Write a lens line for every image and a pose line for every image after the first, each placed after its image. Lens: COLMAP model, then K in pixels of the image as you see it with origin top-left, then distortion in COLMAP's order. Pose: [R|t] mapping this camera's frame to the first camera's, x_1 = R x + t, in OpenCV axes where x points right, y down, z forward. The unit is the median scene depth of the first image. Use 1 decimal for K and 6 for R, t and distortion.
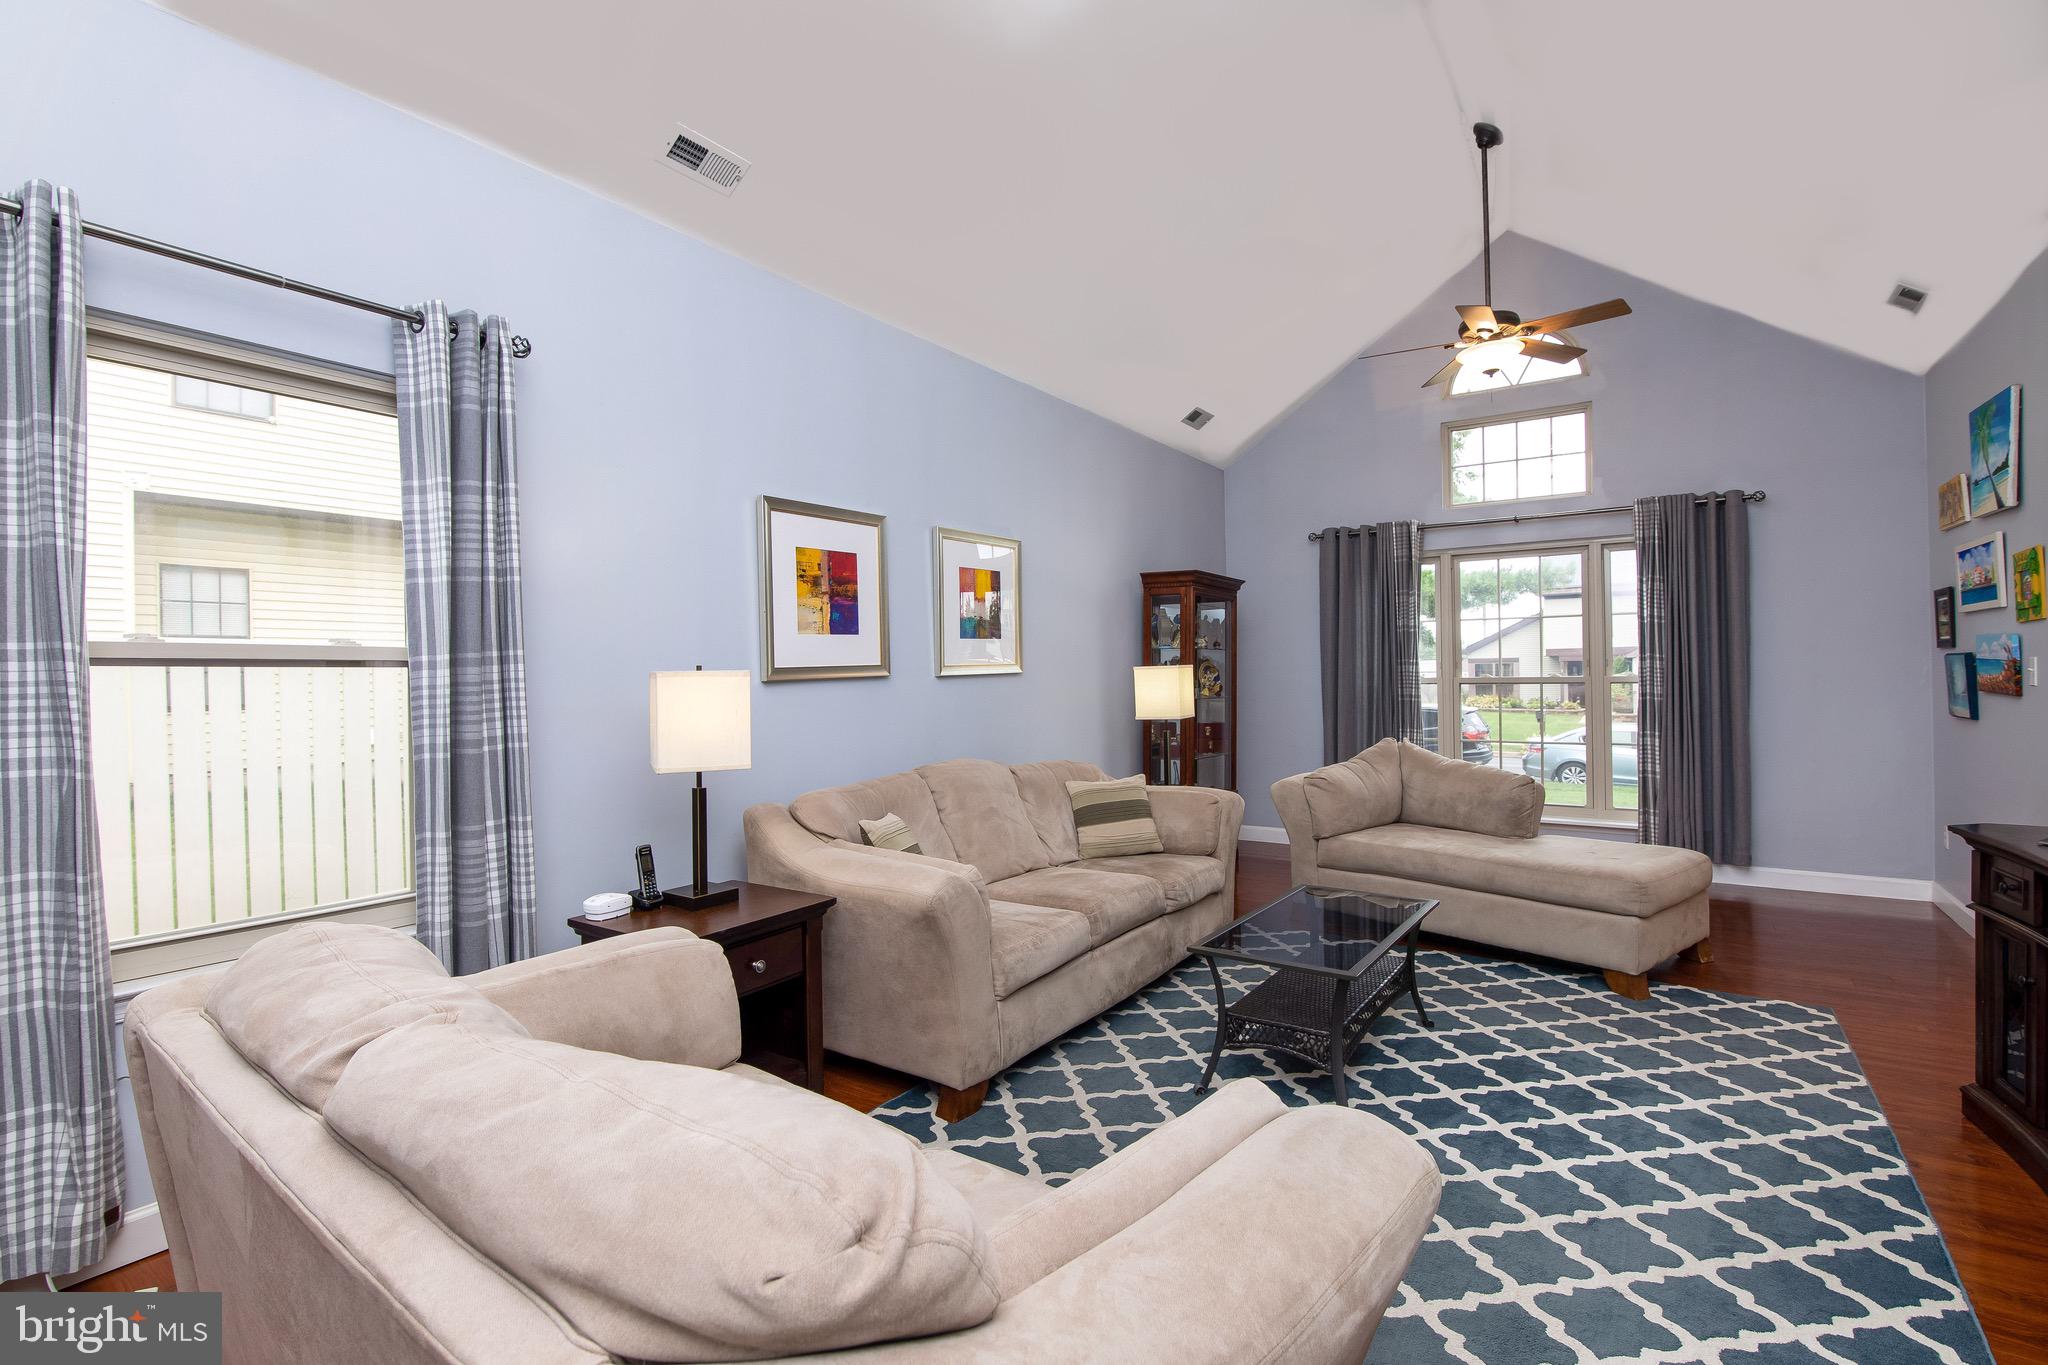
lens RADIAL K [[949.0, 0, 1024.4], [0, 949.0, 660.5], [0, 0, 1]] dist [-0.022022, 0.002173]
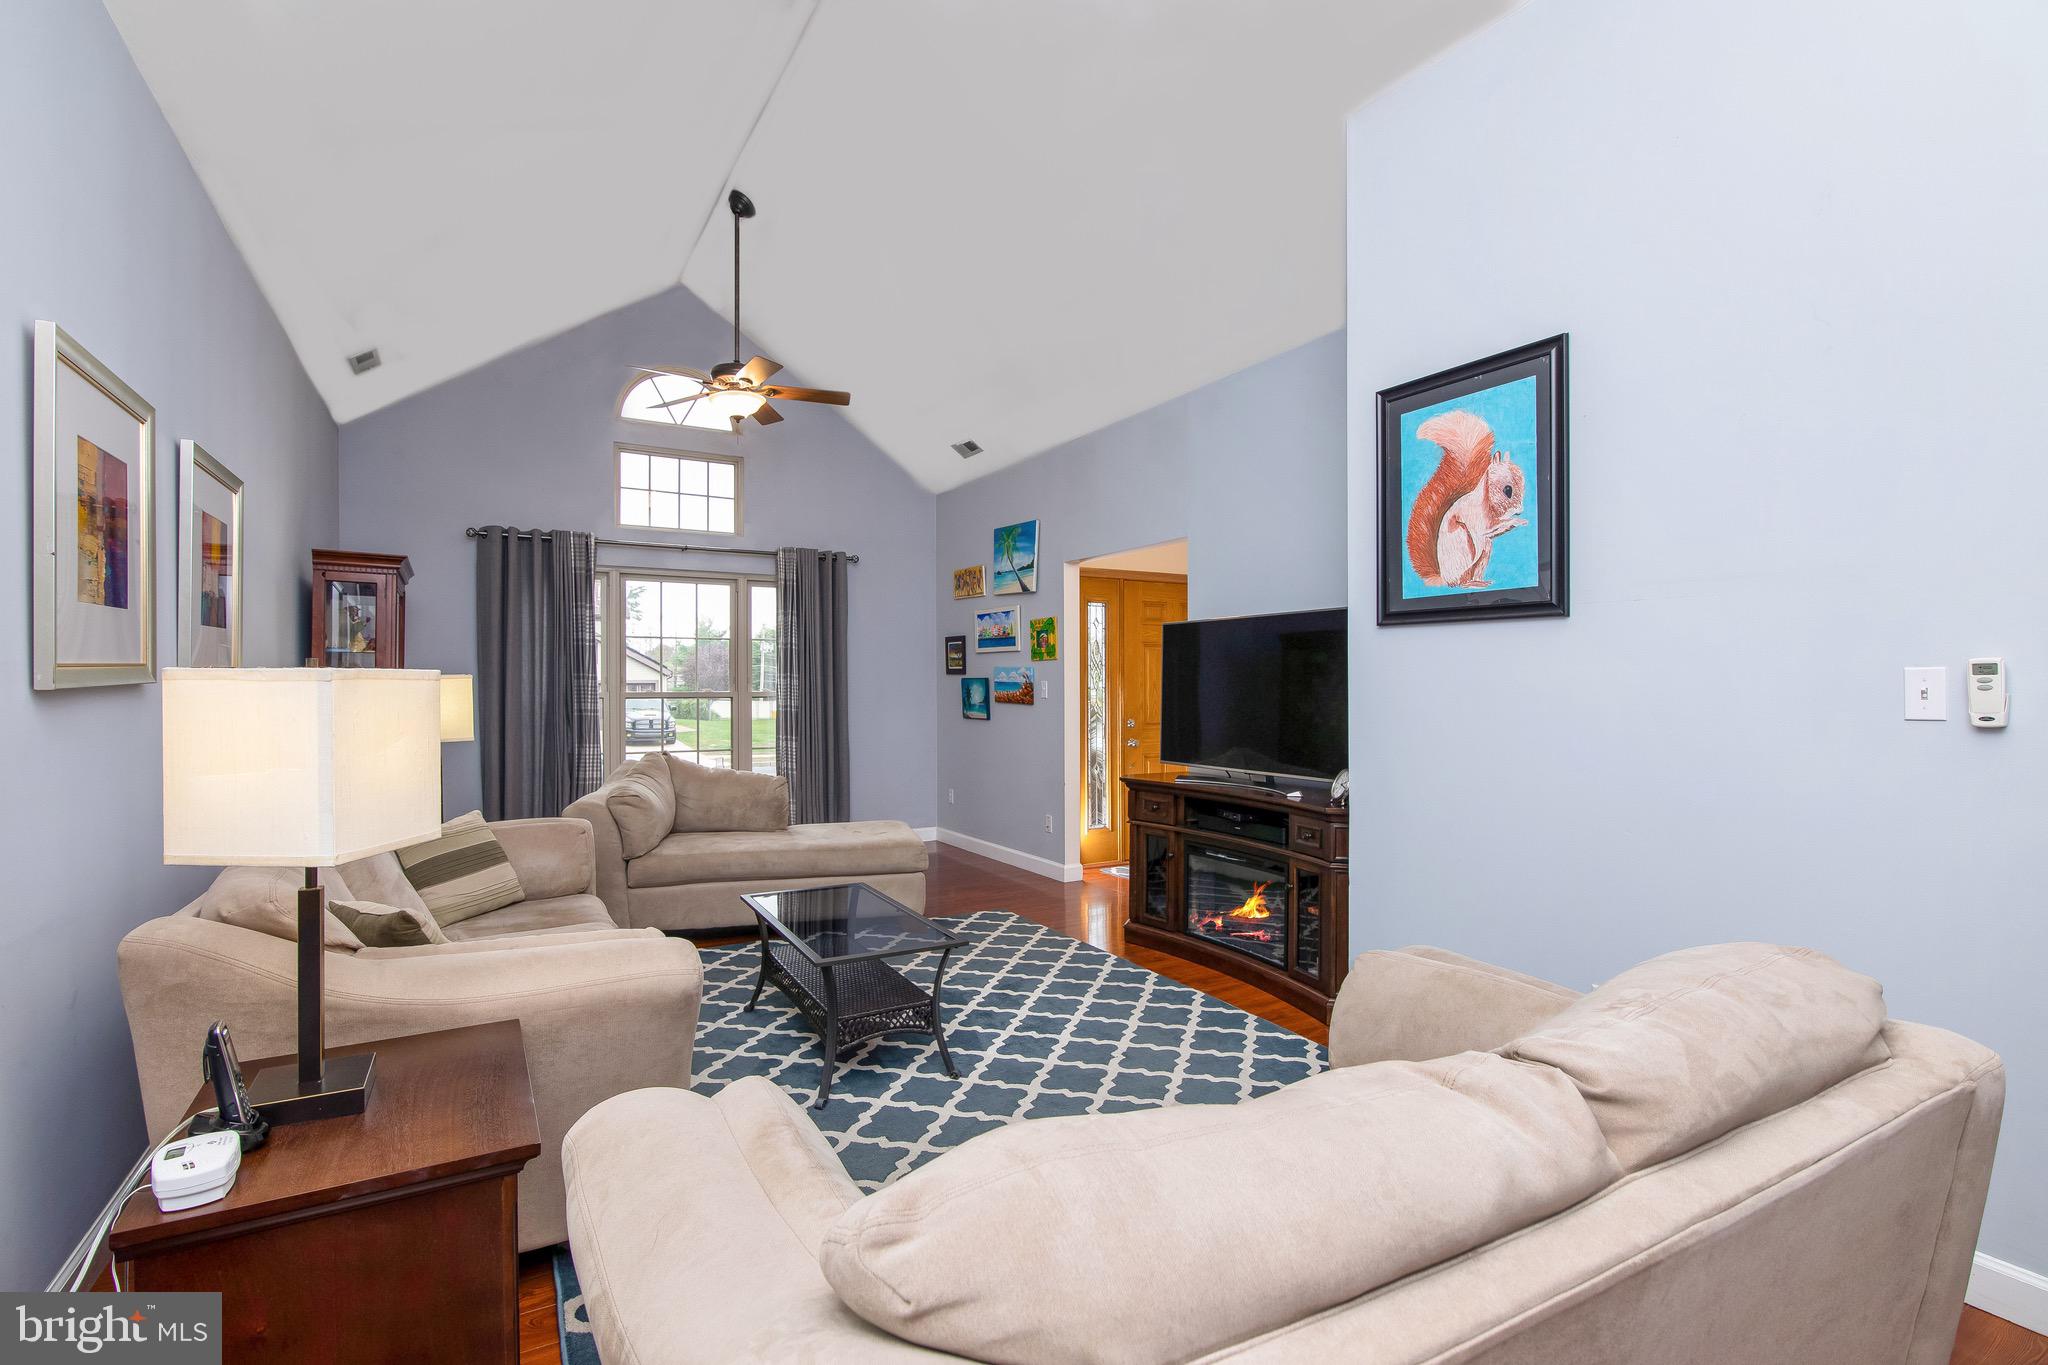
lens RADIAL K [[931.3, 0, 1016.3], [0, 931.3, 689.5], [0, 0, 1]] dist [-0.032683, 0.006977]
pose [[0.422501, 0.007417, 0.906332, -0.442002], [-0.018404, 0.999831, 0.000397, 0.010292], [-0.906175, -0.016848, 0.422566, 0.295015]]
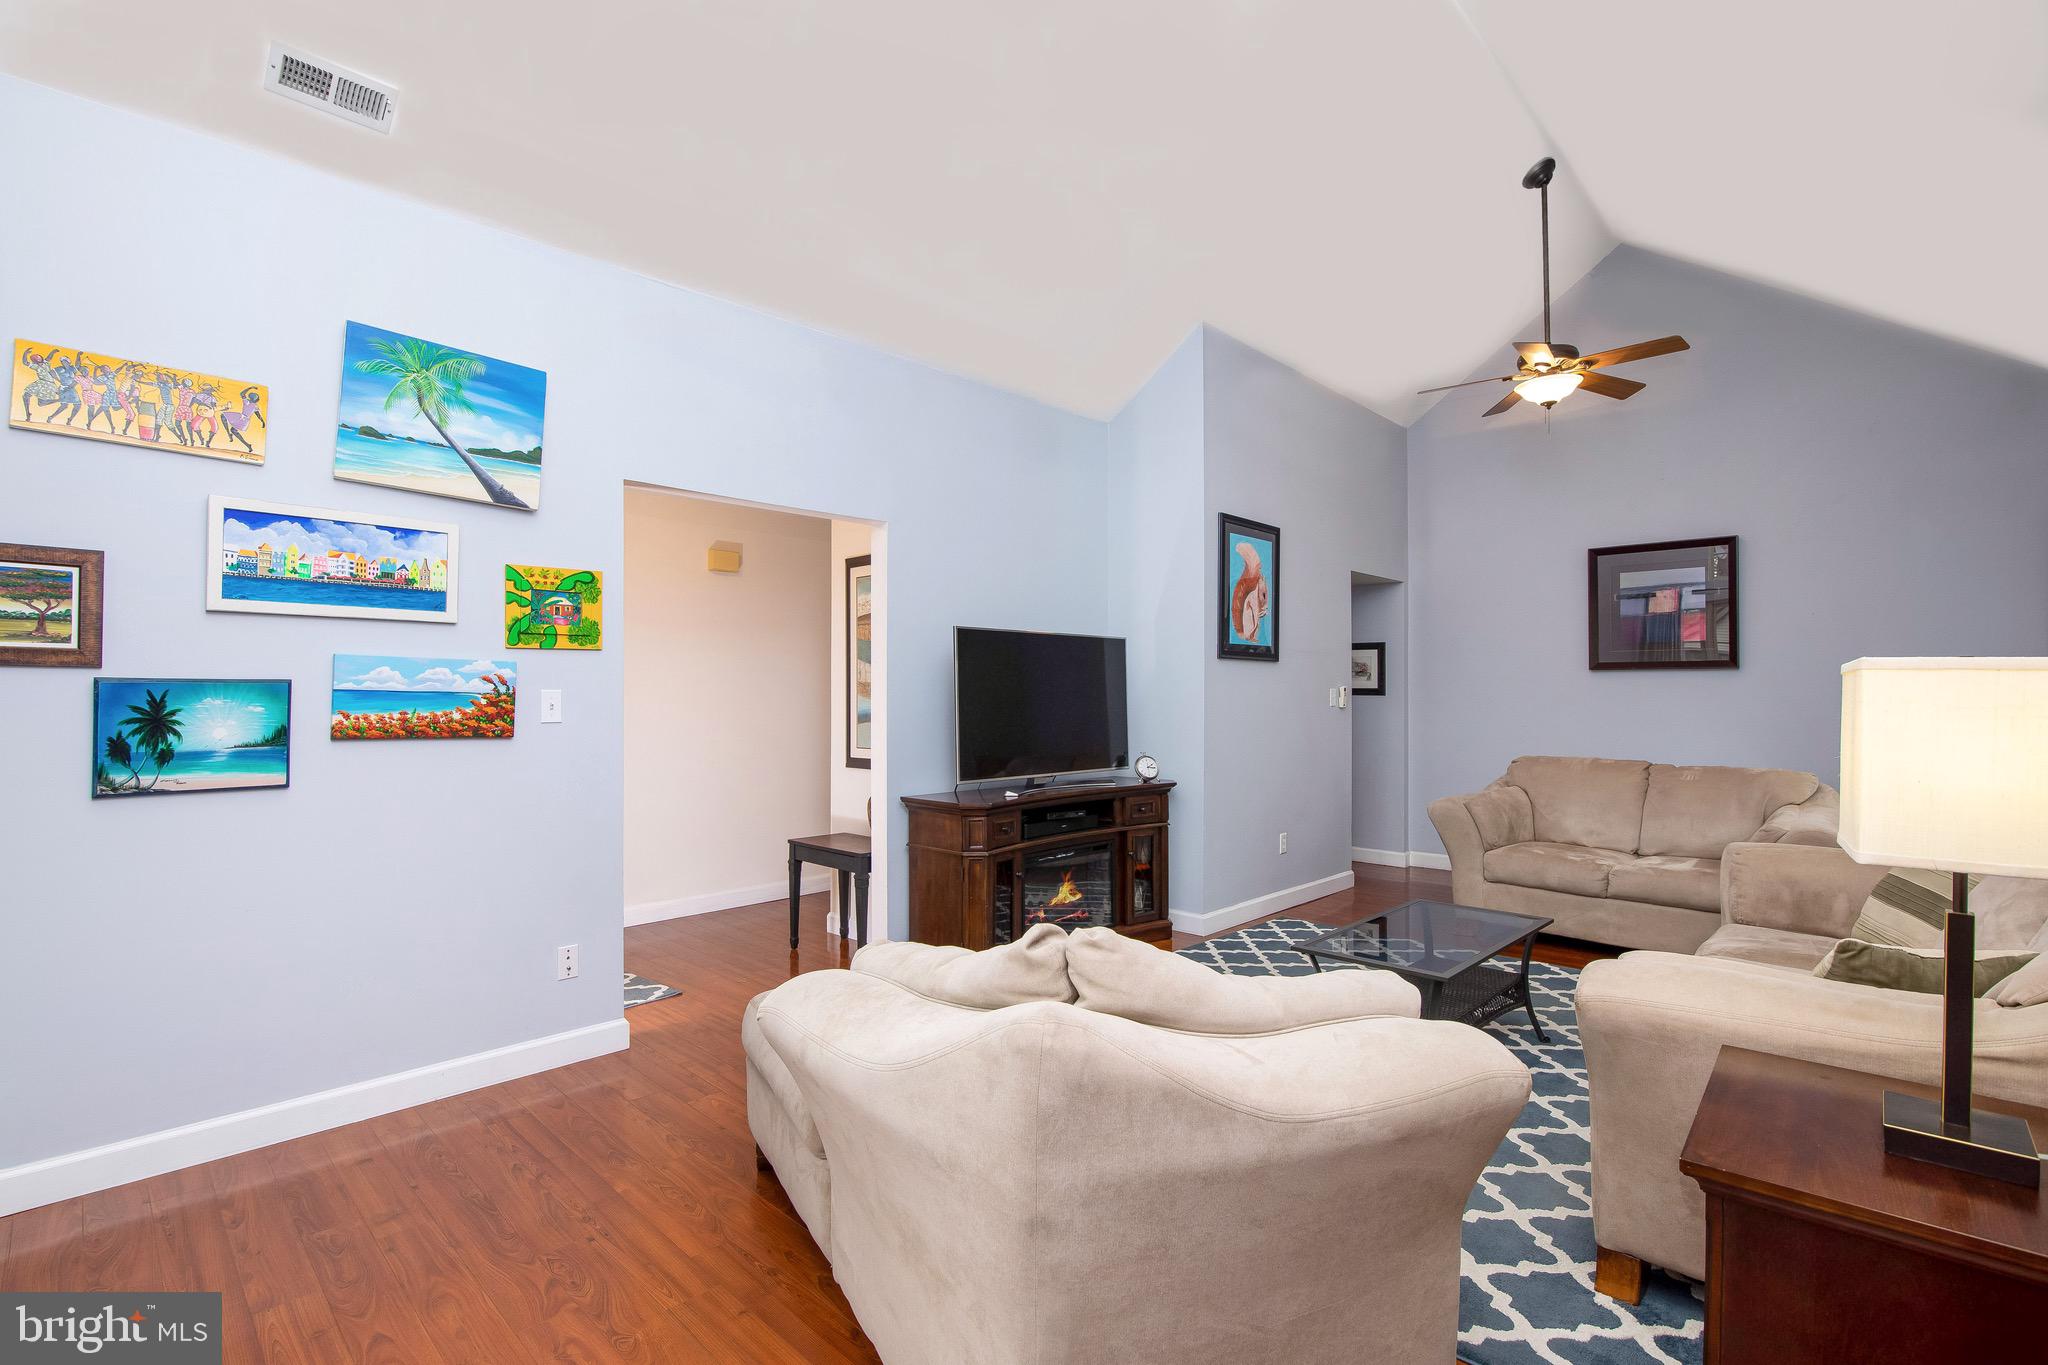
lens RADIAL K [[931.3, 0, 1016.3], [0, 931.3, 689.5], [0, 0, 1]] dist [-0.032683, 0.006977]
pose [[-0.986987, 0.017431, 0.159852, 0.469053], [0.013677, 0.999605, -0.024556, 0.020692], [-0.160217, -0.022050, -0.986835, 1.631610]]
